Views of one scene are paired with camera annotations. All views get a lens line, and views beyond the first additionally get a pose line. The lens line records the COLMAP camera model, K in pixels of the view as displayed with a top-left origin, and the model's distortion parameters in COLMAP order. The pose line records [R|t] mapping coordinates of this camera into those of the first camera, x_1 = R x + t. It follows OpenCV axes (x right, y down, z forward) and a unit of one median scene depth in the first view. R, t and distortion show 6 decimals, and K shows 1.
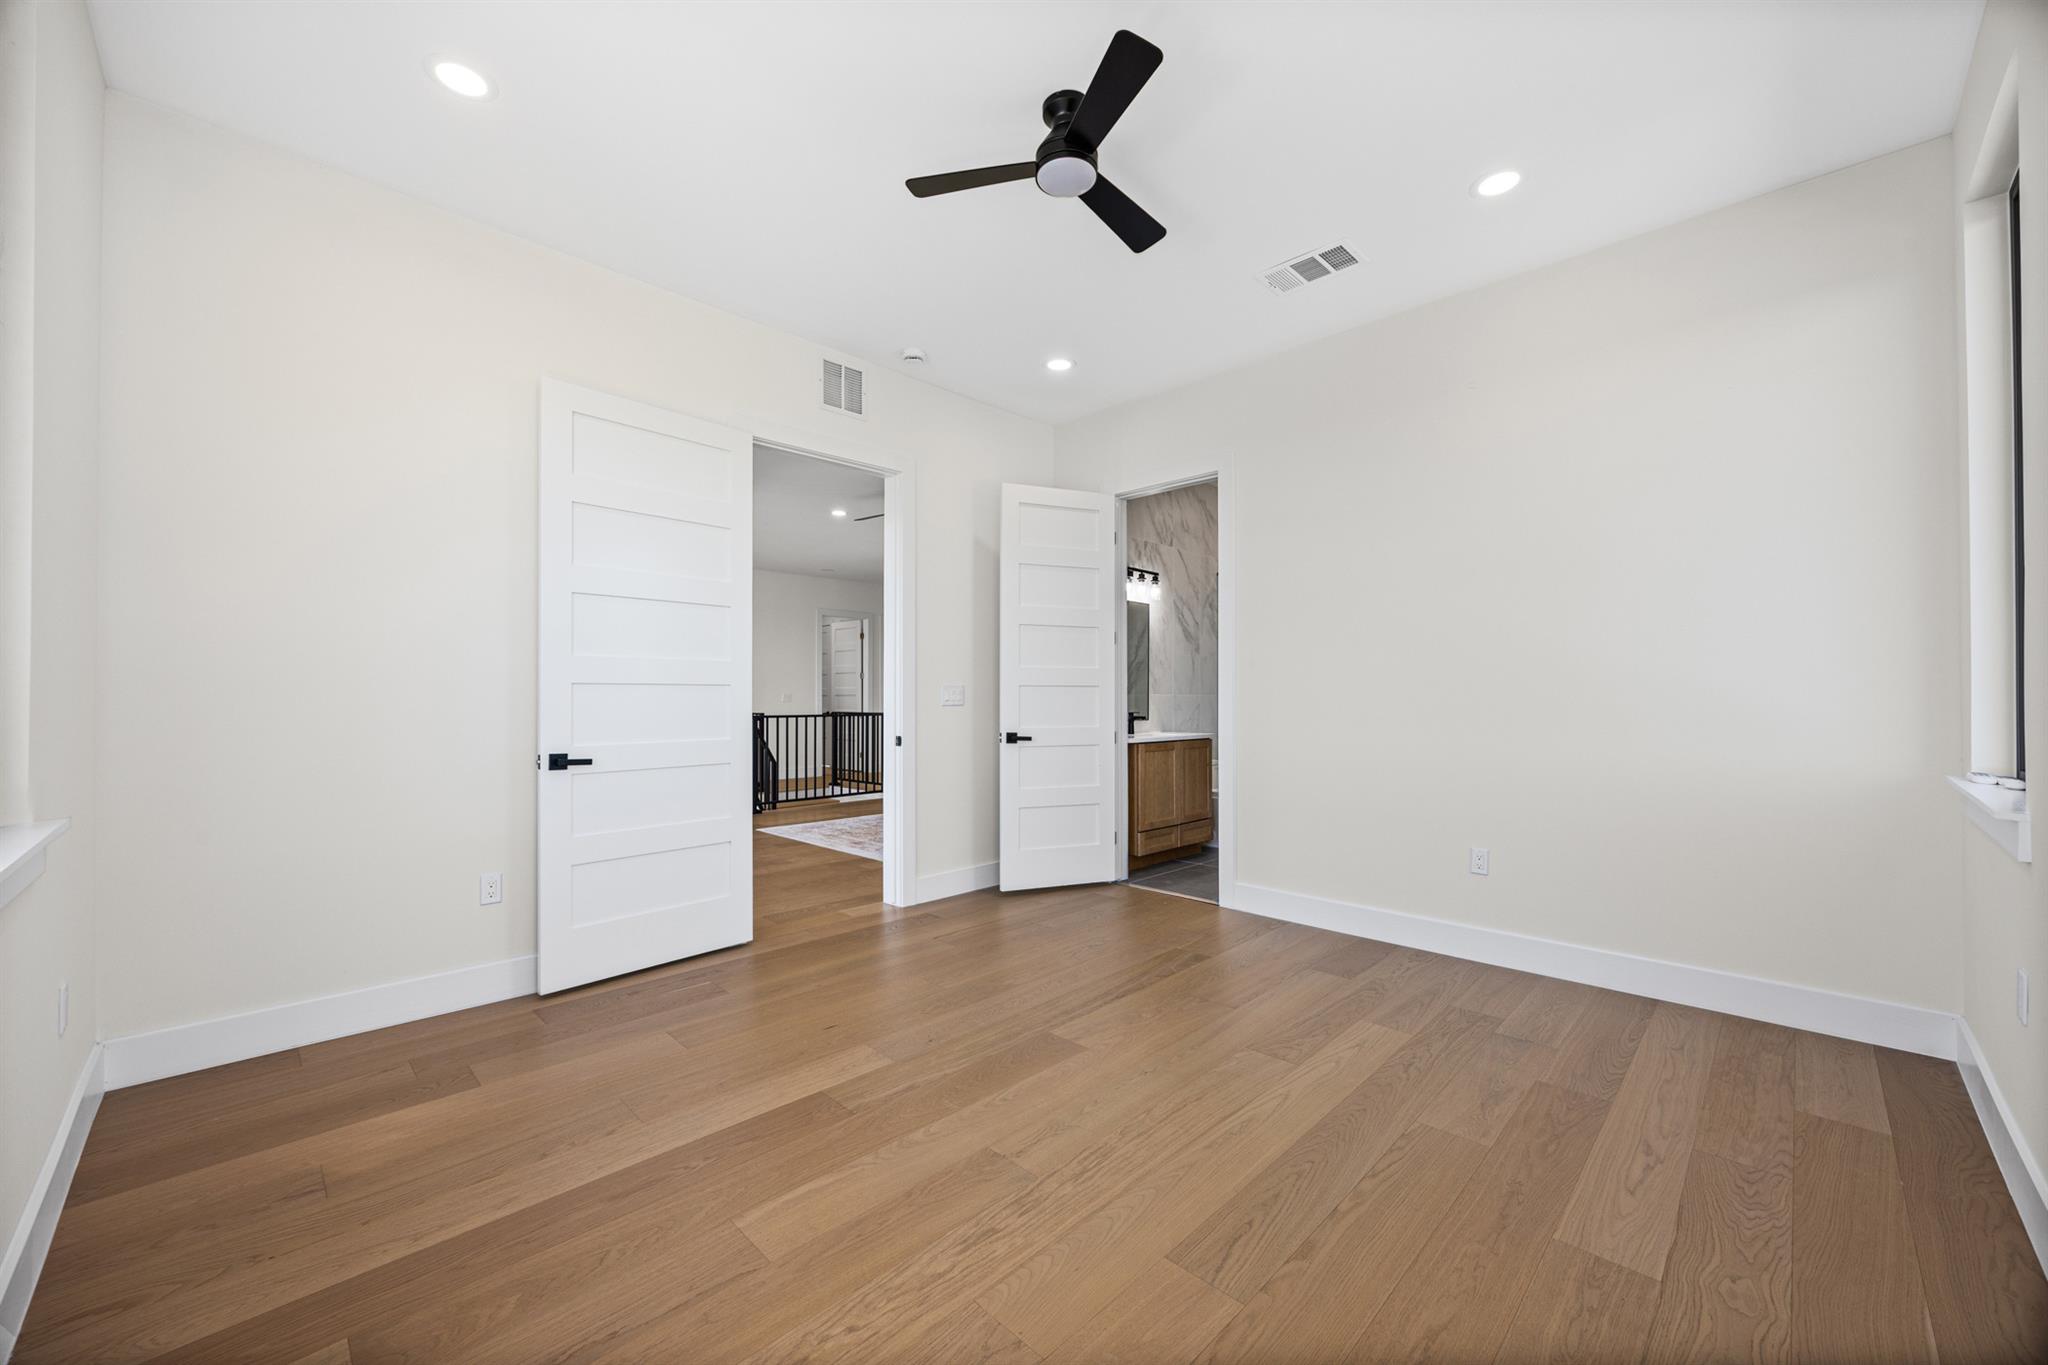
lens RADIAL K [[788.2, 0, 1024.6], [0, 788.2, 683.6], [0, 0, 1]] dist [0.000939, 0.000166]
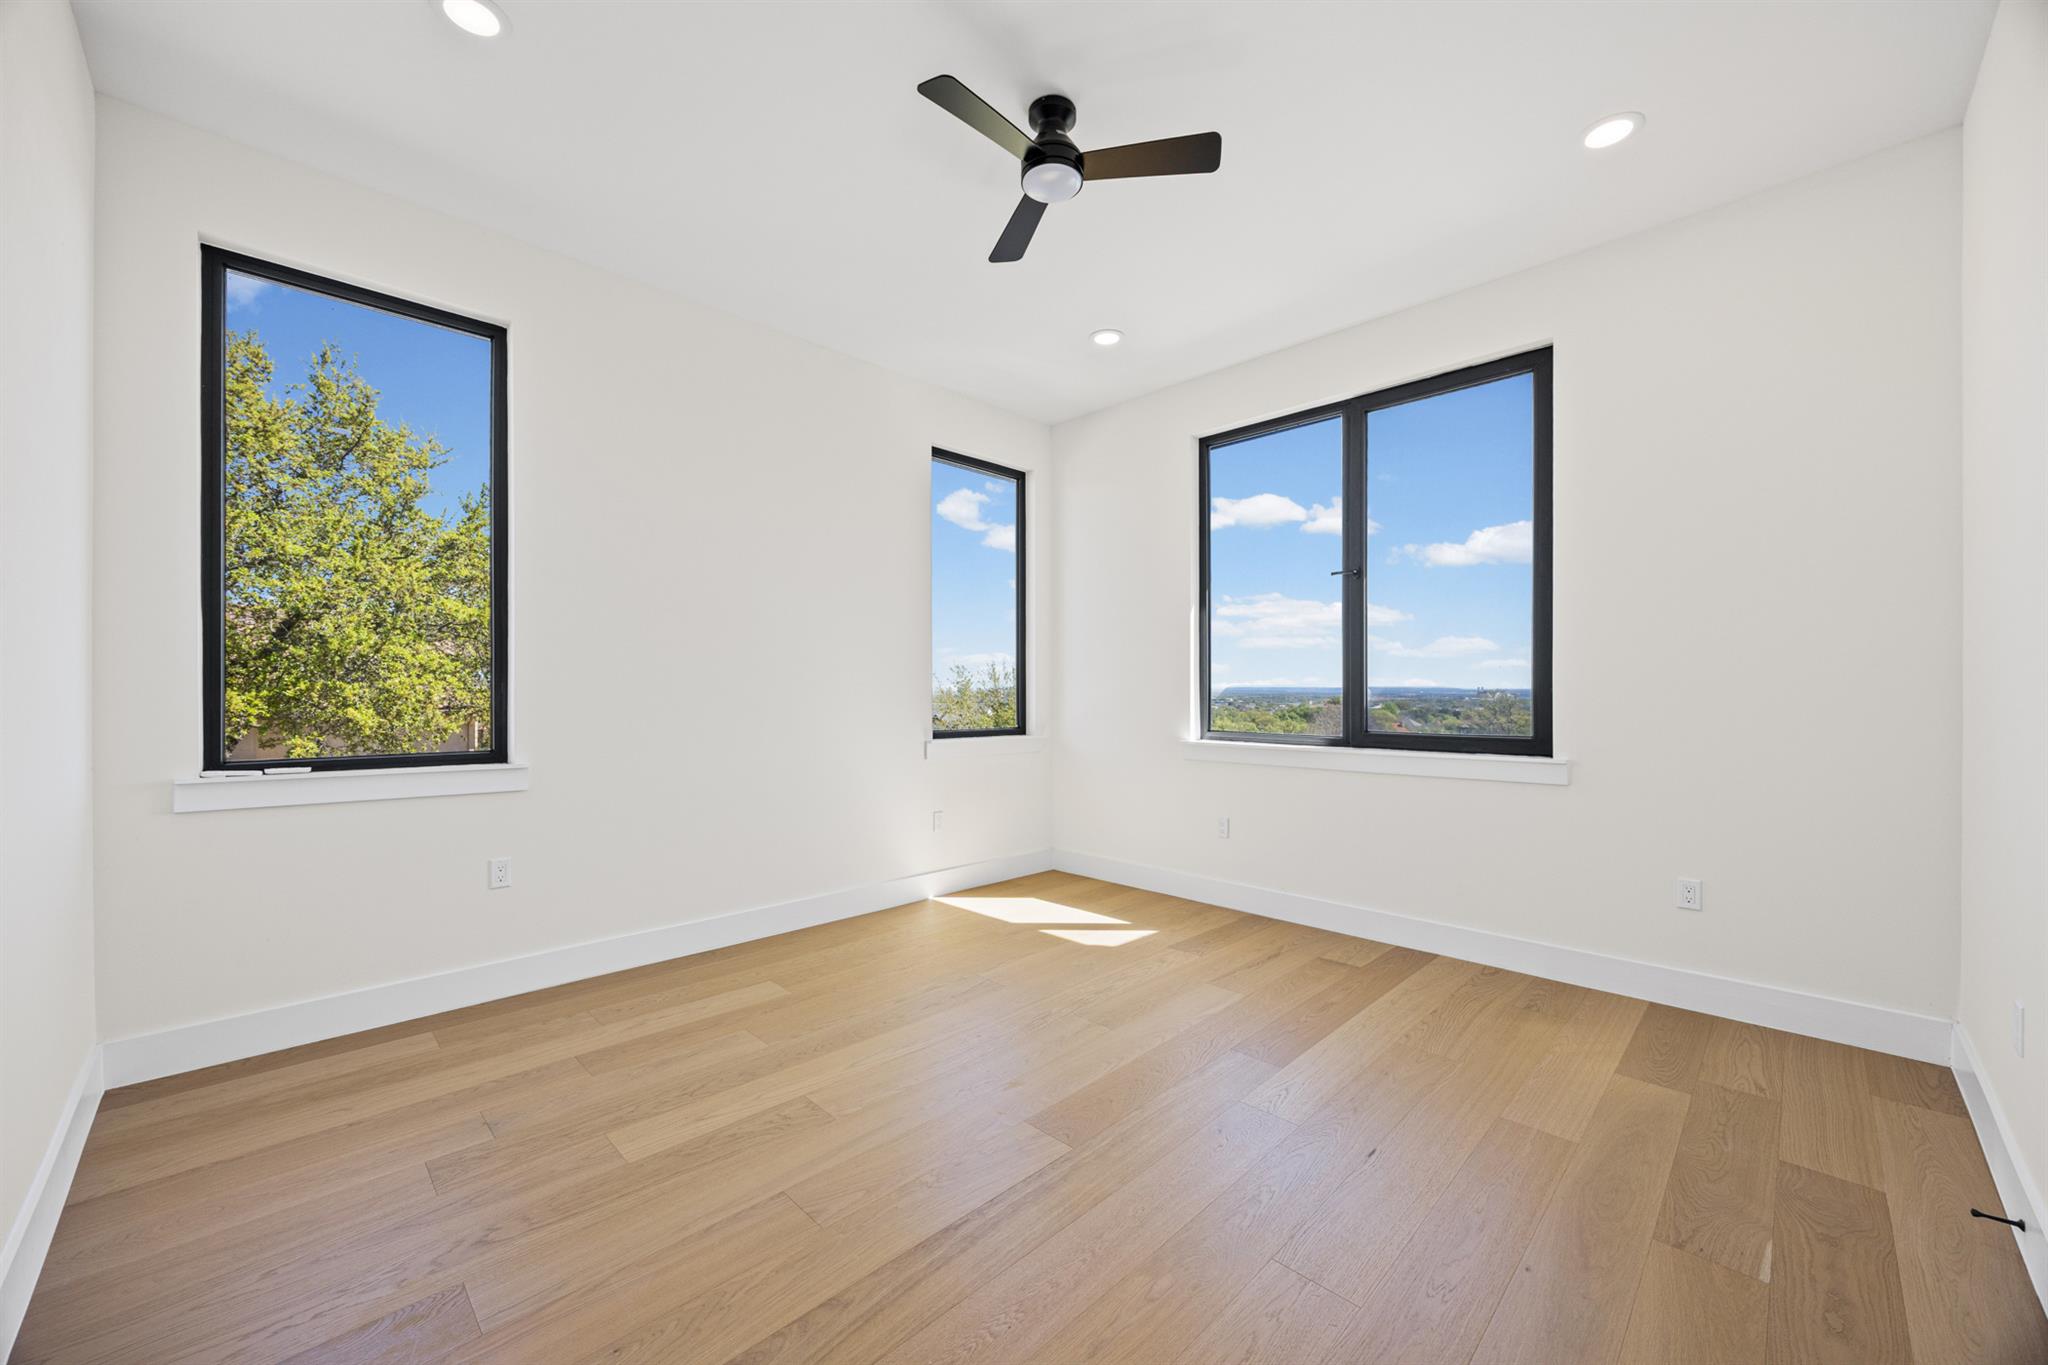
lens RADIAL K [[788.2, 0, 1023.9], [0, 788.2, 694.5], [0, 0, 1]] dist [0.000939, 0.000166]
pose [[-0.999978, 0.002624, 0.006141, 0.075659], [0.002550, 0.999923, -0.012126, 0.020343], [-0.006172, -0.012110, -0.999908, 1.863595]]
